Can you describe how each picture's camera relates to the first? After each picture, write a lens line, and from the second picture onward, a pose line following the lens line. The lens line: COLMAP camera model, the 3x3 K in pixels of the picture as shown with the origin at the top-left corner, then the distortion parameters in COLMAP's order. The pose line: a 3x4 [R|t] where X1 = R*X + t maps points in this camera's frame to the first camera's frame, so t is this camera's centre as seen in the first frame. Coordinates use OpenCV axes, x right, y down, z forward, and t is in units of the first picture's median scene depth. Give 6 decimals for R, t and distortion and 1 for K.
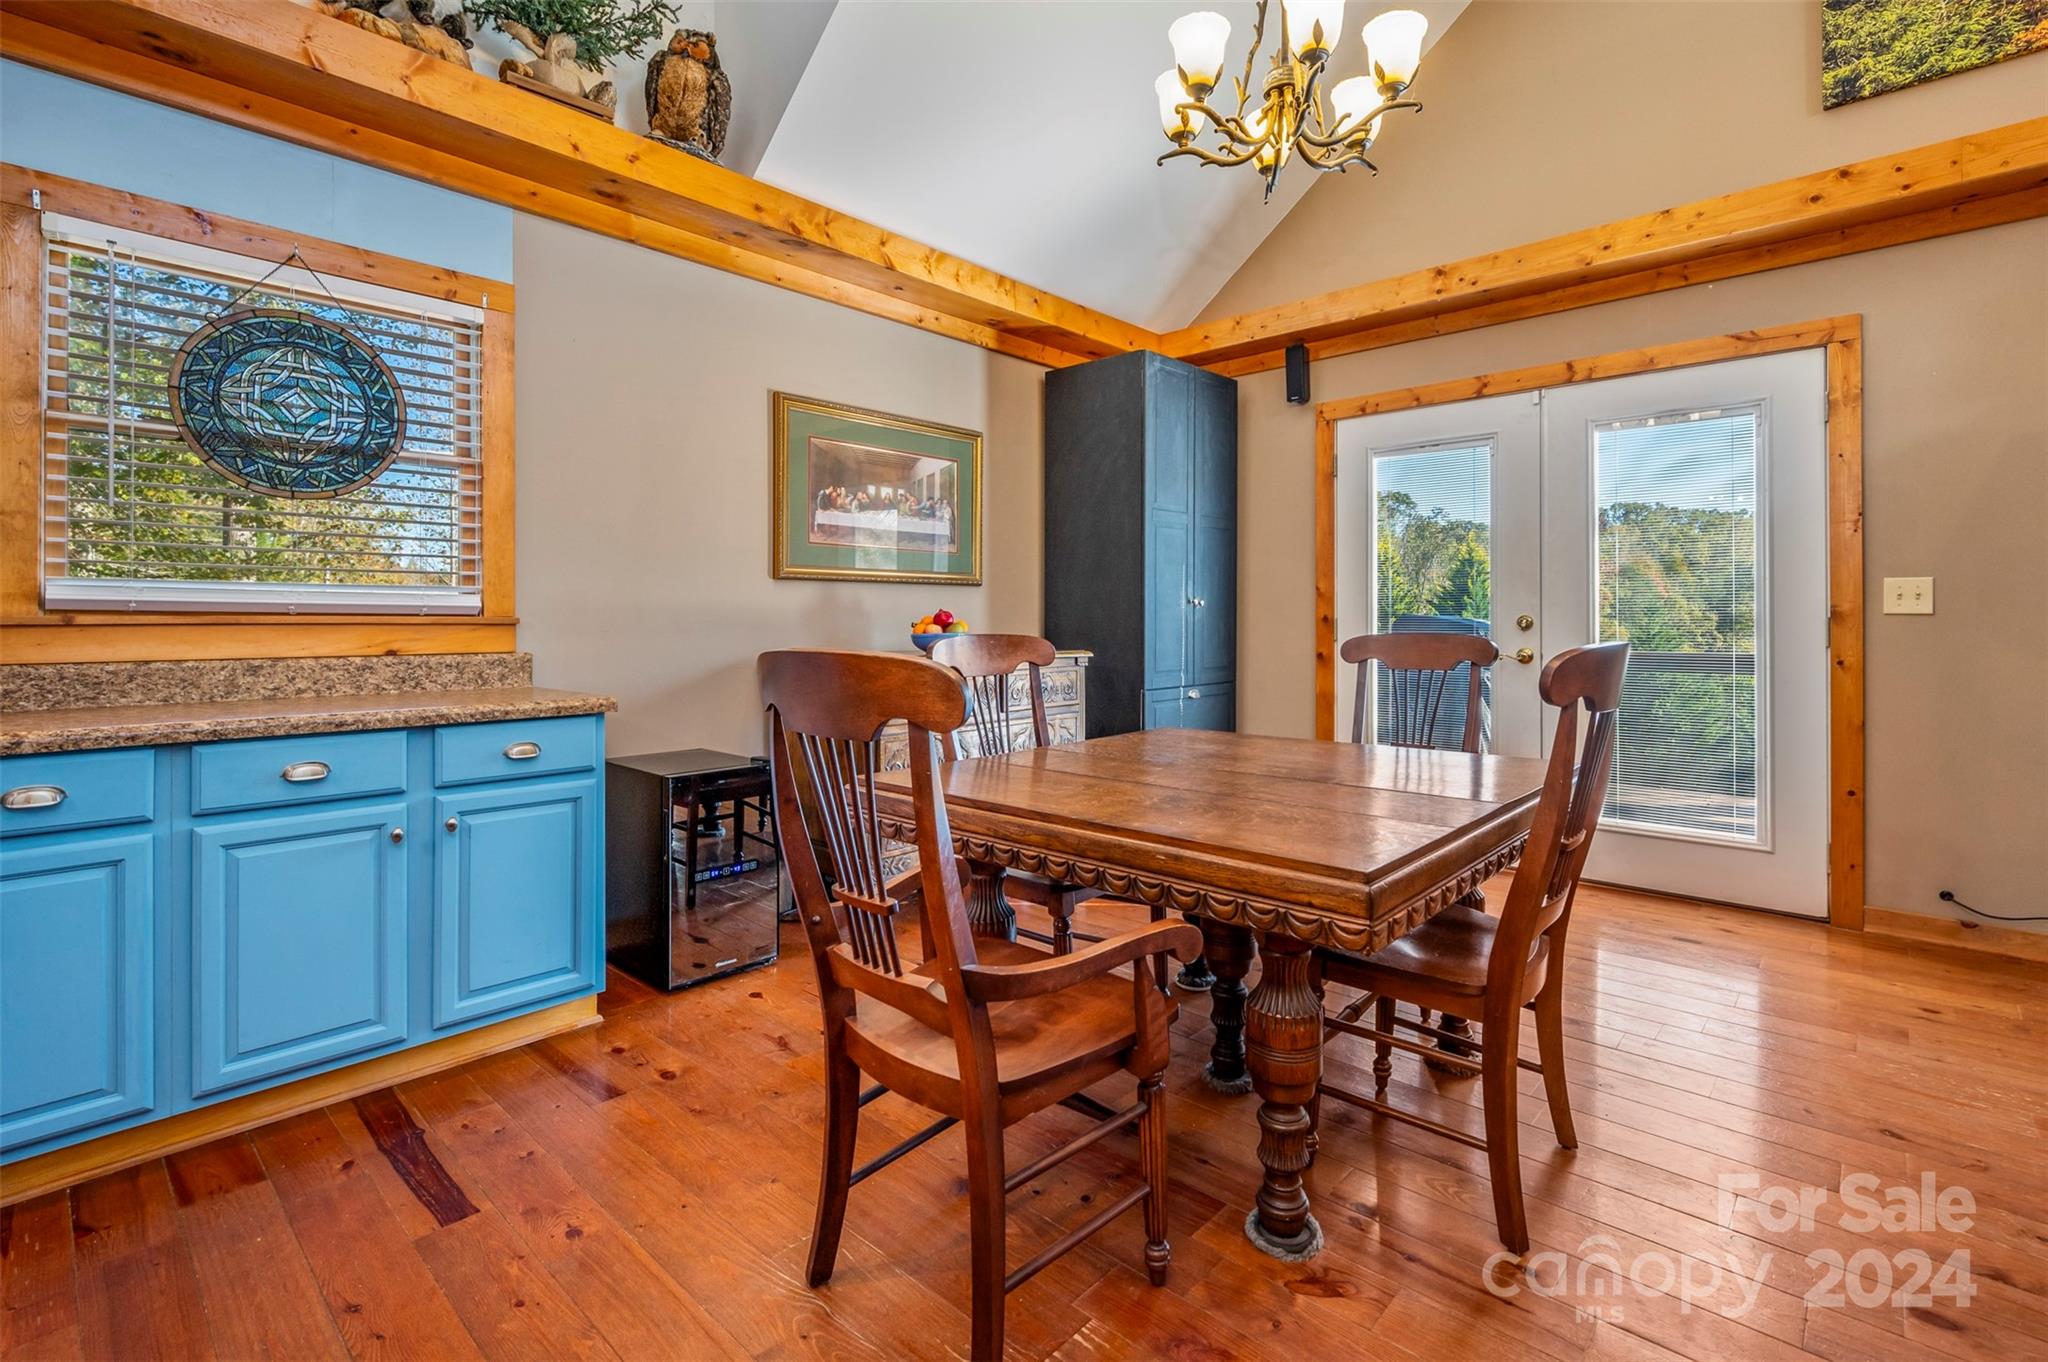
lens RADIAL K [[937.3, 0, 1061.7], [0, 937.3, 616.4], [0, 0, 1]] dist [-0.001570, 0.000201]
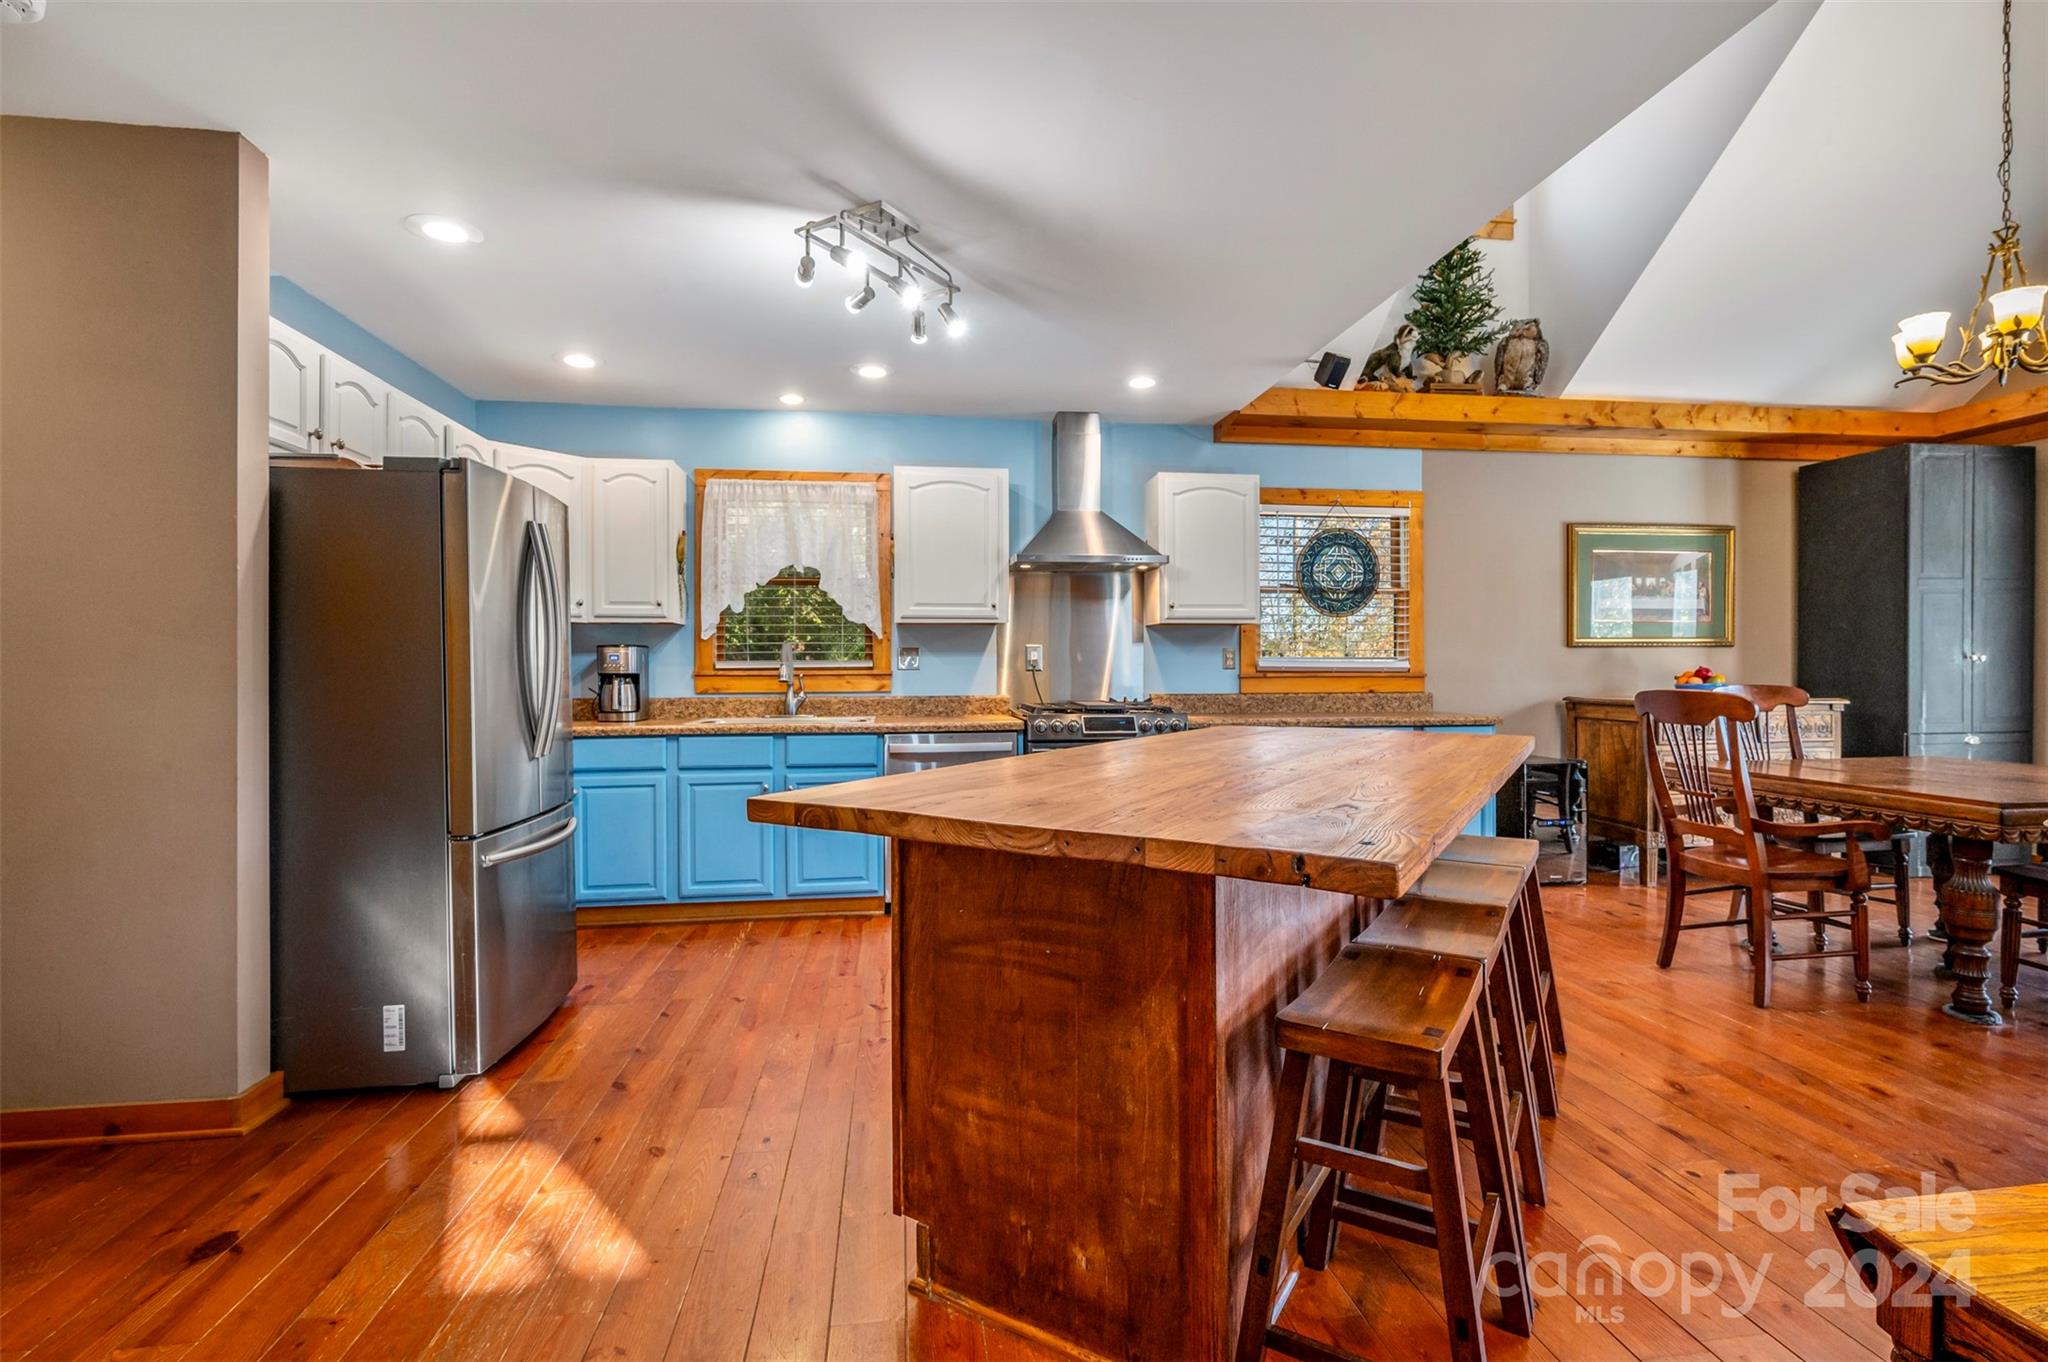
lens RADIAL K [[941.7, 0, 1023.4], [0, 941.7, 672.5], [0, 0, 1]] dist [0.000216, 0.000564]
pose [[0.762269, -0.000162, -0.647261, 0.010146], [0.004700, 0.999975, 0.005286, -0.013601], [0.647243, -0.007071, 0.762251, -0.916635]]
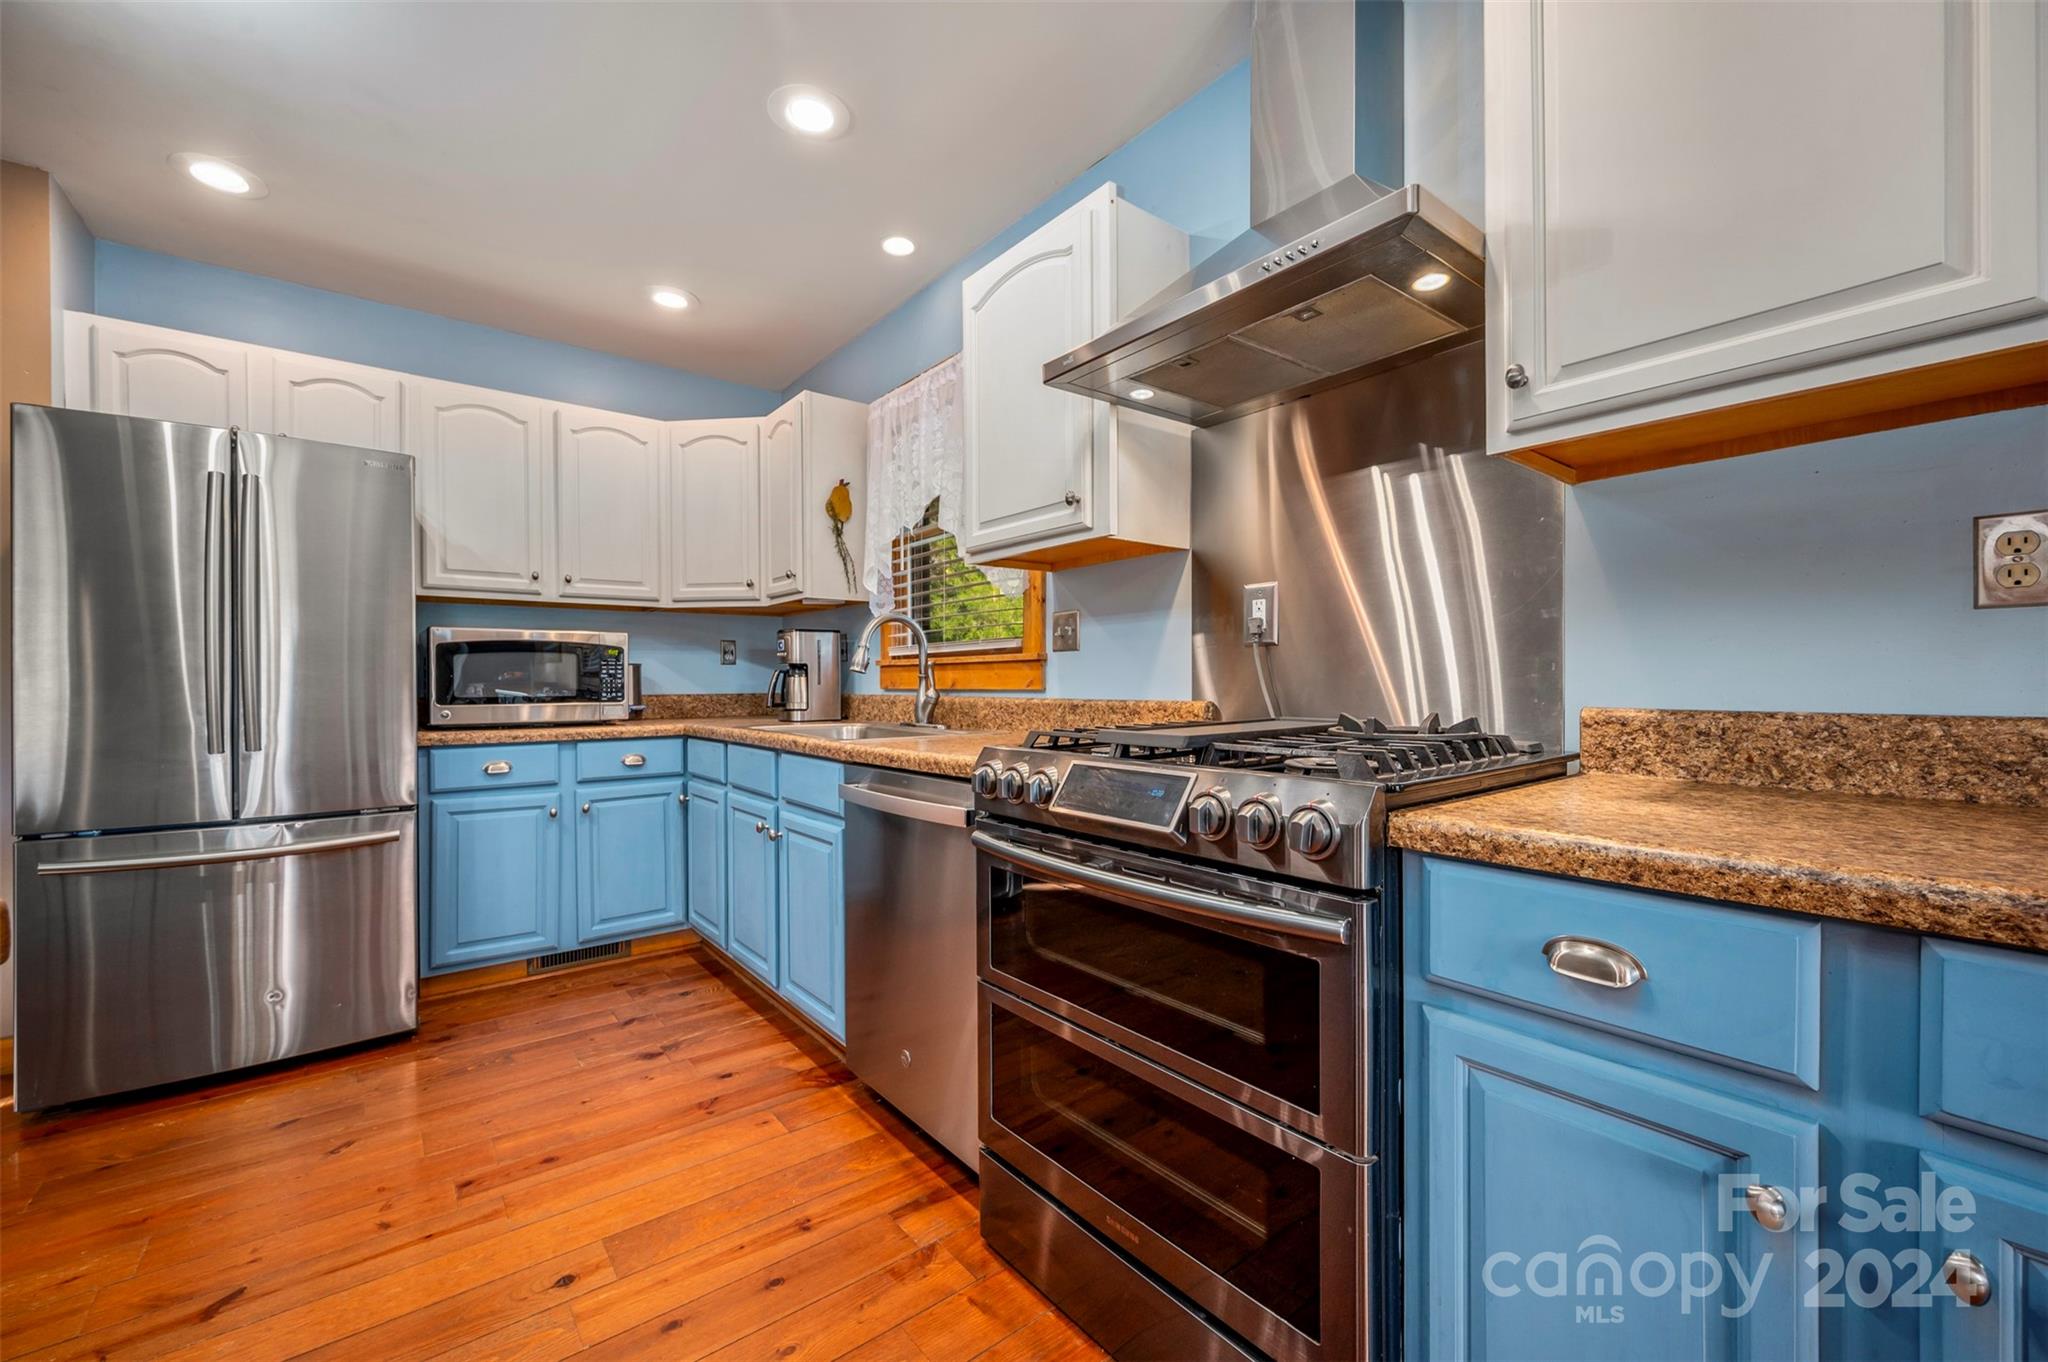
lens RADIAL K [[818.3, 0, 1028.0], [0, 818.3, 687.4], [0, 0, 1]] dist [-0.001991, 0.000417]
pose [[-0.170935, 0.007051, -0.985257, -0.444009], [0.006161, 0.999962, 0.006087, 0.020852], [0.985263, -0.005030, -0.170972, 0.360419]]
